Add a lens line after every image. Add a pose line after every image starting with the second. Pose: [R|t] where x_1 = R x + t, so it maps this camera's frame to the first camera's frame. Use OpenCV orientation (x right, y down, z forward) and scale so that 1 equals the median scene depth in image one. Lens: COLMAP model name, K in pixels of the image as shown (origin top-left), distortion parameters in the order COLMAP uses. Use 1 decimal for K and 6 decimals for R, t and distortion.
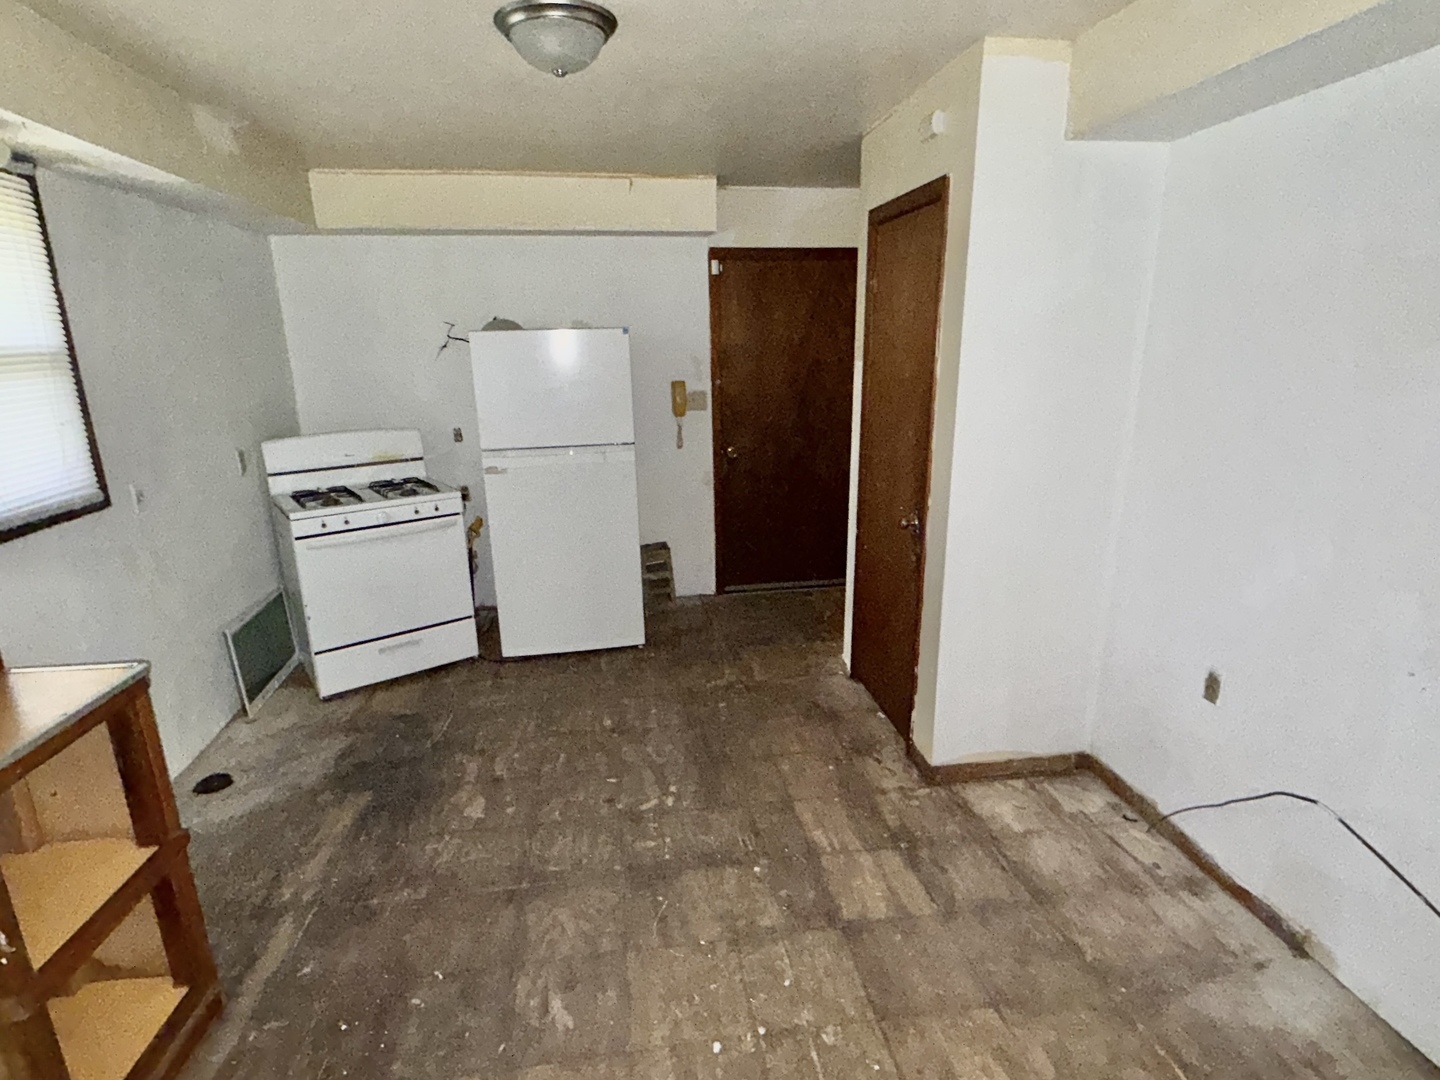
lens RADIAL K [[741.7, 0, 720.0], [0, 741.7, 540.0], [0, 0, 1]] dist [0.000691, -0.000061]
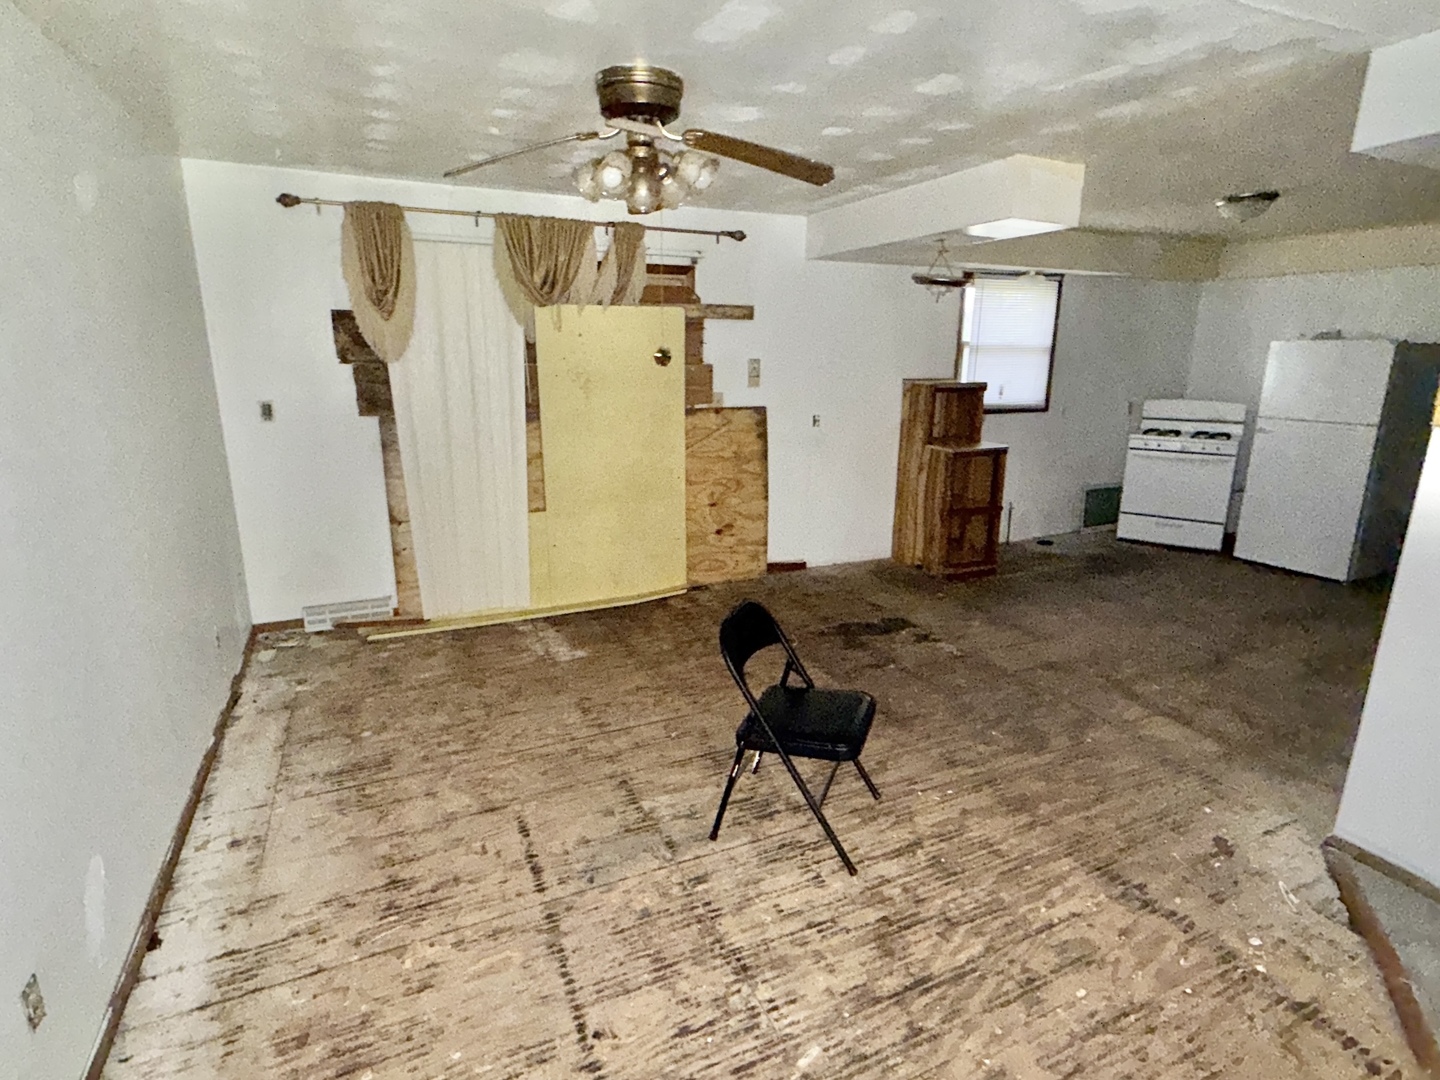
lens RADIAL K [[741.7, 0, 720.0], [0, 741.7, 540.0], [0, 0, 1]] dist [0.000691, -0.000061]
pose [[0.275325, 0.254879, -0.926948, 0.901571], [-0.255926, 0.948851, 0.184886, 0.129302], [0.926660, 0.186327, 0.326472, -0.518276]]
